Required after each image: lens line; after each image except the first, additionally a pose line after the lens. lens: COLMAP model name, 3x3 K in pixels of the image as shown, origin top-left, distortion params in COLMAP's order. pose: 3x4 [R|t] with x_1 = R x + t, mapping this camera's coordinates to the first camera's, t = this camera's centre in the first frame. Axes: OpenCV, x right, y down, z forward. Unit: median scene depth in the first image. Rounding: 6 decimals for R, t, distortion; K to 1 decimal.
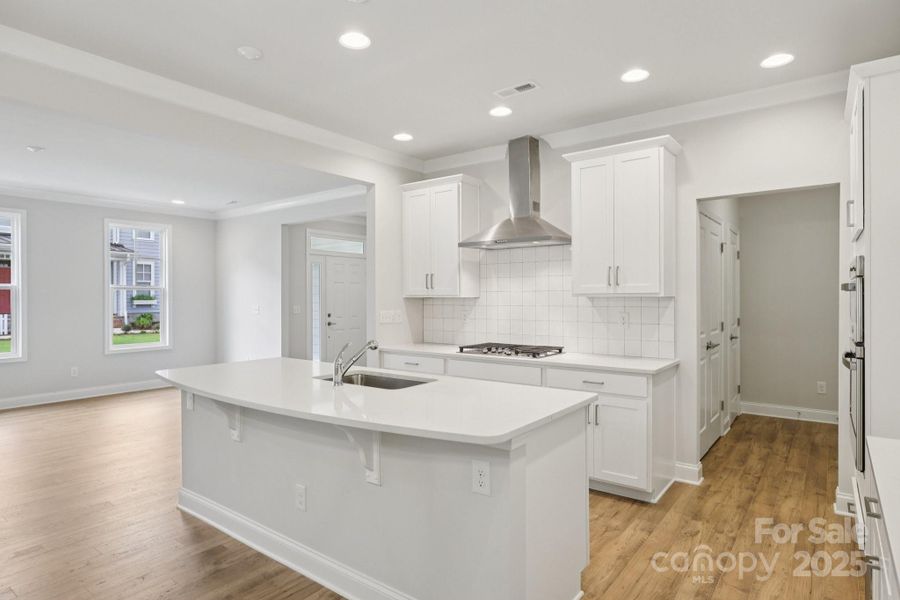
lens RADIAL K [[502.8, 0, 456.8], [0, 502.8, 300.6], [0, 0, 1]] dist [-0.008000, -0.000842]
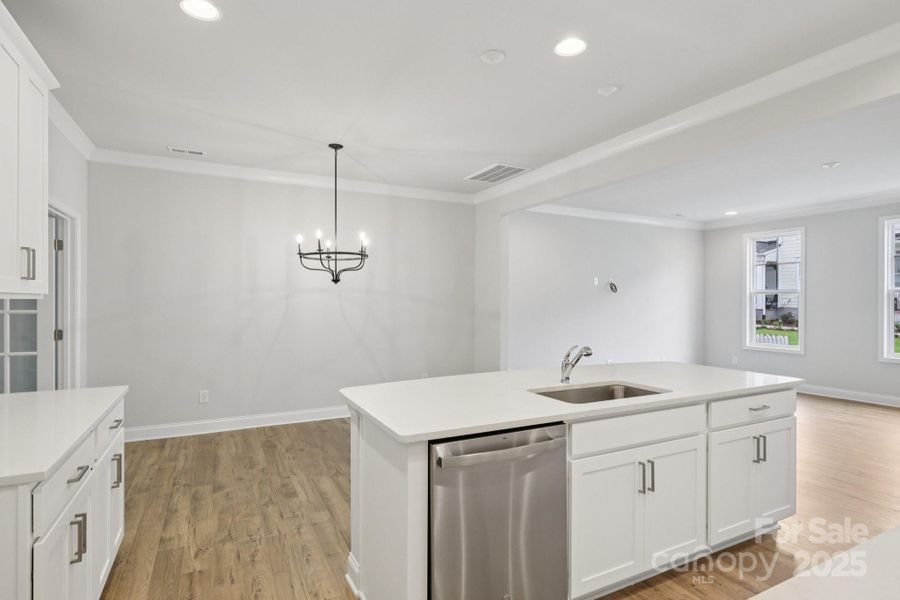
lens RADIAL K [[461.3, 0, 453.1], [0, 461.3, 299.3], [0, 0, 1]] dist [-0.001894, -0.000229]
pose [[-0.434803, -0.002804, -0.900521, 0.491531], [-0.004319, 0.999990, -0.001029, -0.006573], [0.900515, 0.003442, -0.434811, 0.809218]]
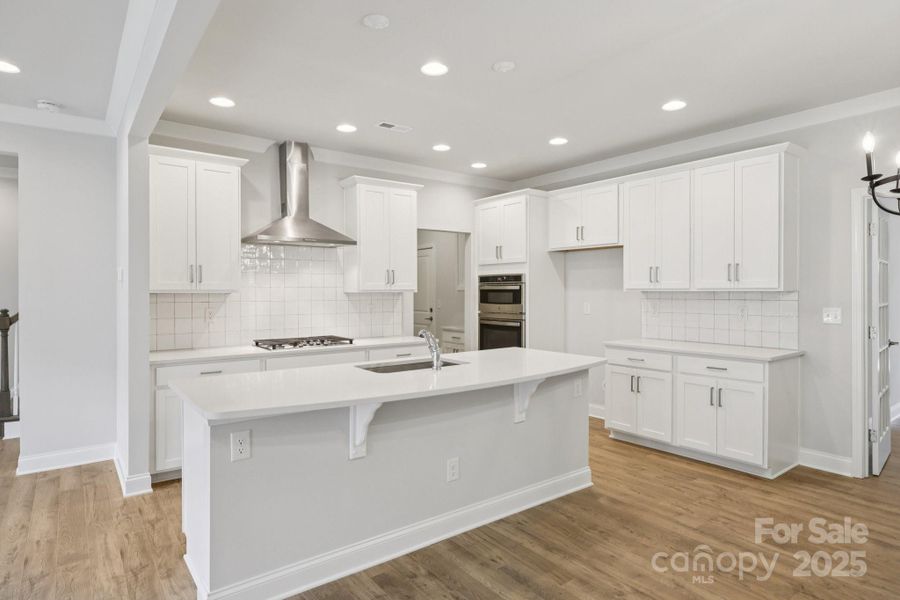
lens RADIAL K [[502.8, 0, 455.0], [0, 502.8, 294.6], [0, 0, 1]] dist [-0.008000, -0.000842]
pose [[0.267650, -0.006396, 0.963495, -0.894091], [0.004512, 0.999975, 0.005385, -0.007618], [-0.963506, 0.002906, 0.267673, 0.439227]]
